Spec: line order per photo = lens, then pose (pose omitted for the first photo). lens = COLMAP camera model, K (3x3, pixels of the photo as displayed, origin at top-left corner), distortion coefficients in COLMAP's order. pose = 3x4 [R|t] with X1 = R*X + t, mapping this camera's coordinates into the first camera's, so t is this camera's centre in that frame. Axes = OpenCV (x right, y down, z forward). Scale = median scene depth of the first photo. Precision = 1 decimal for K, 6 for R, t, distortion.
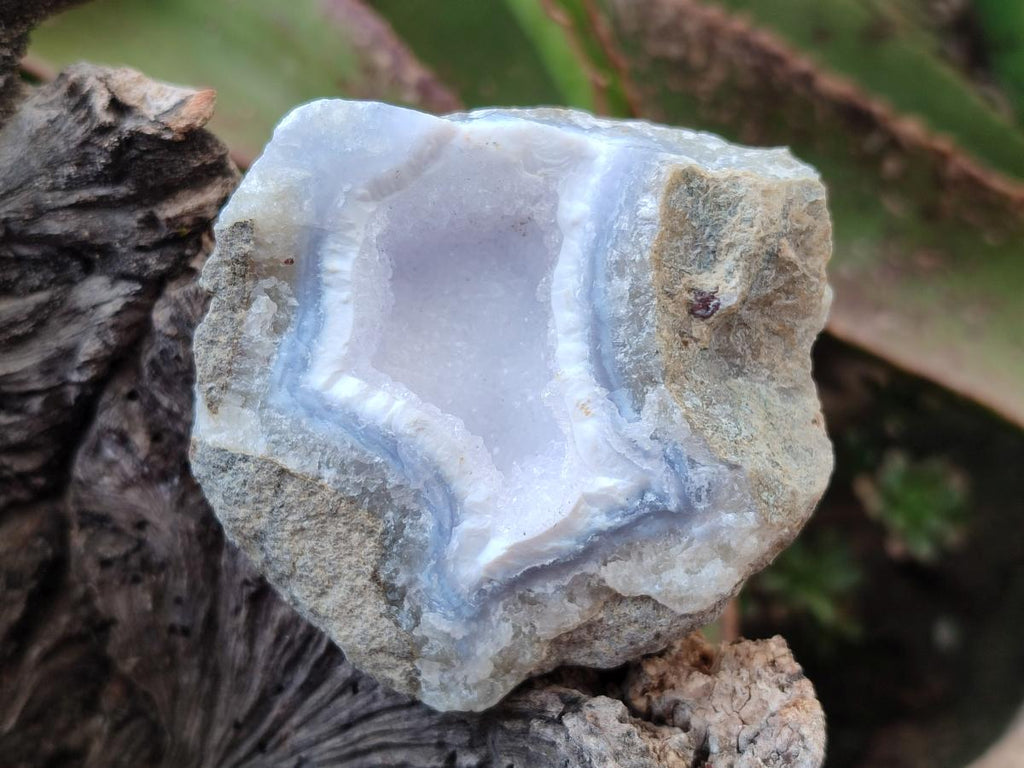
lens RADIAL K [[1566.4, 0, 512.0], [0, 1566.4, 384.0], [0, 0, 1]] dist [0.394892, -2.654923]
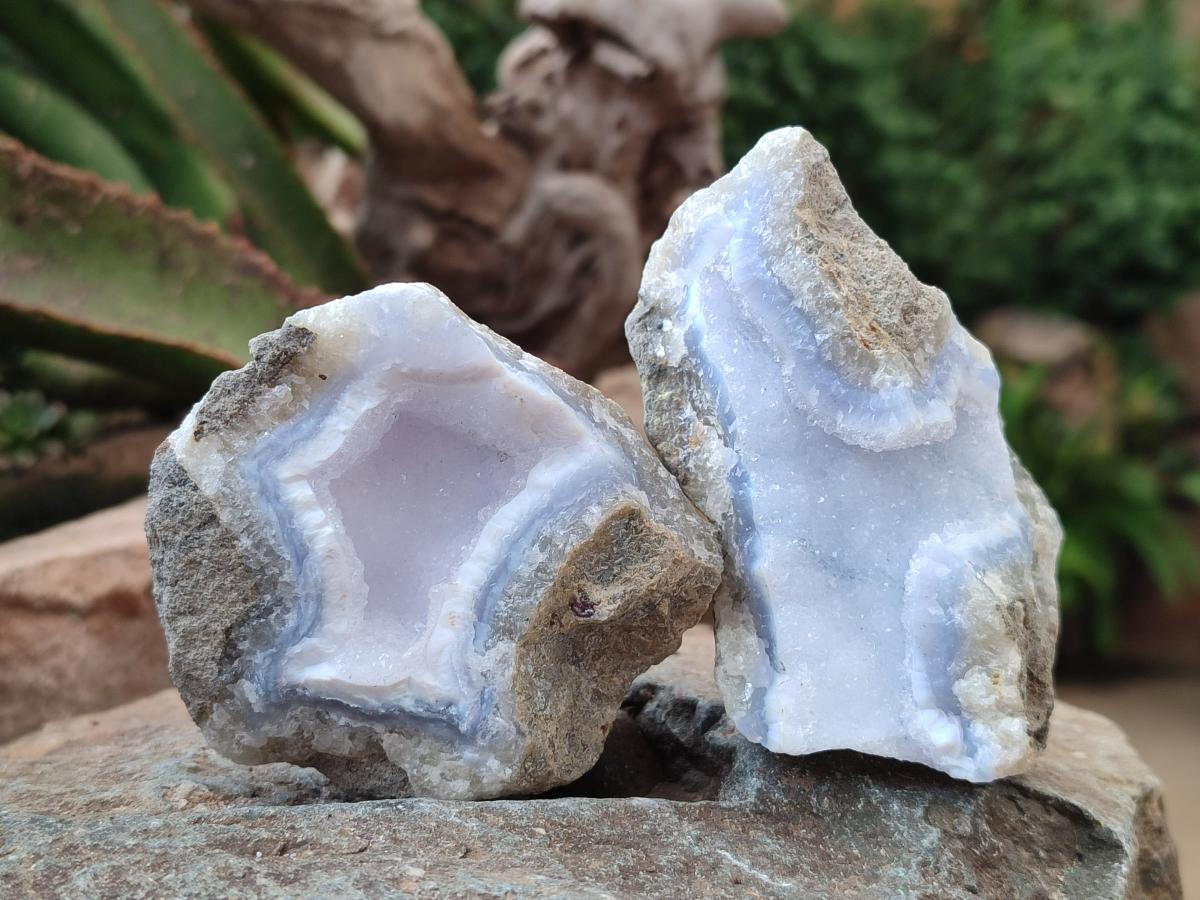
lens RADIAL K [[1835.7, 0, 600.0], [0, 1835.7, 450.0], [0, 0, 1]] dist [0.394892, -2.654923]
pose [[0.806105, 0.582539, 0.104129, -0.086291], [-0.589908, 0.804984, 0.063317, -0.245808], [-0.046938, -0.112467, 0.992546, -0.400552]]
